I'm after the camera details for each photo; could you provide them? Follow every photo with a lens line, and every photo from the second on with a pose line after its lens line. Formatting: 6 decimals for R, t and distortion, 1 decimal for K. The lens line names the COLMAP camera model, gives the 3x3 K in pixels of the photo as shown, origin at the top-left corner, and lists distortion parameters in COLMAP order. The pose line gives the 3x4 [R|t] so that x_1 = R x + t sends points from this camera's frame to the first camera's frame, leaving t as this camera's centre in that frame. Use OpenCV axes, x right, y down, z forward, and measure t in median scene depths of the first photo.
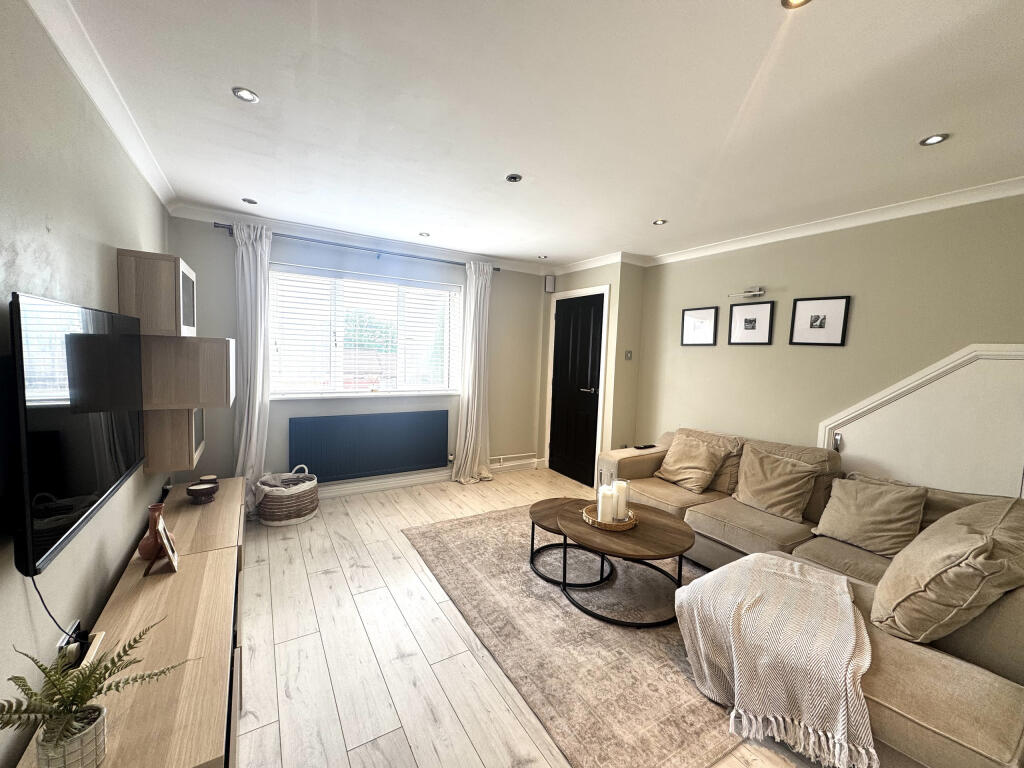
lens RADIAL K [[411.4, 0, 511.7], [0, 411.4, 380.5], [0, 0, 1]] dist [-0.003501, -0.000075]
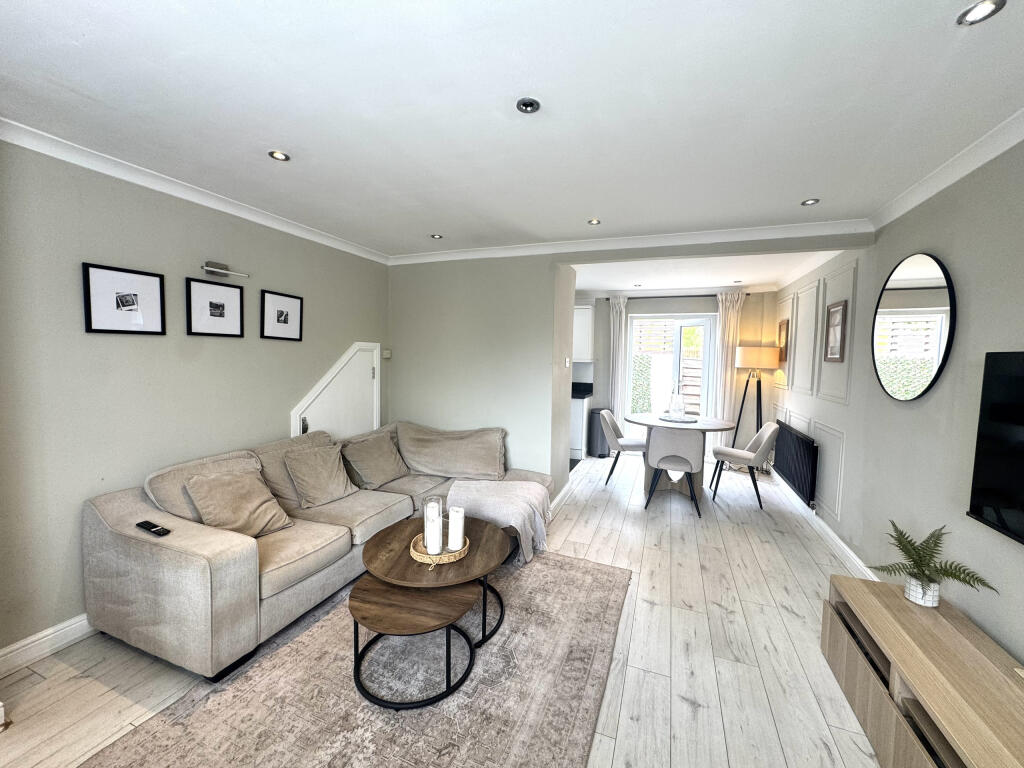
lens RADIAL K [[411.4, 0, 511.1], [0, 411.4, 383.3], [0, 0, 1]] dist [-0.003501, -0.000075]
pose [[-0.600557, -0.101125, 0.793162, -0.441939], [0.014159, 0.990470, 0.137002, -0.111857], [-0.799457, 0.093507, -0.593401, 1.178336]]
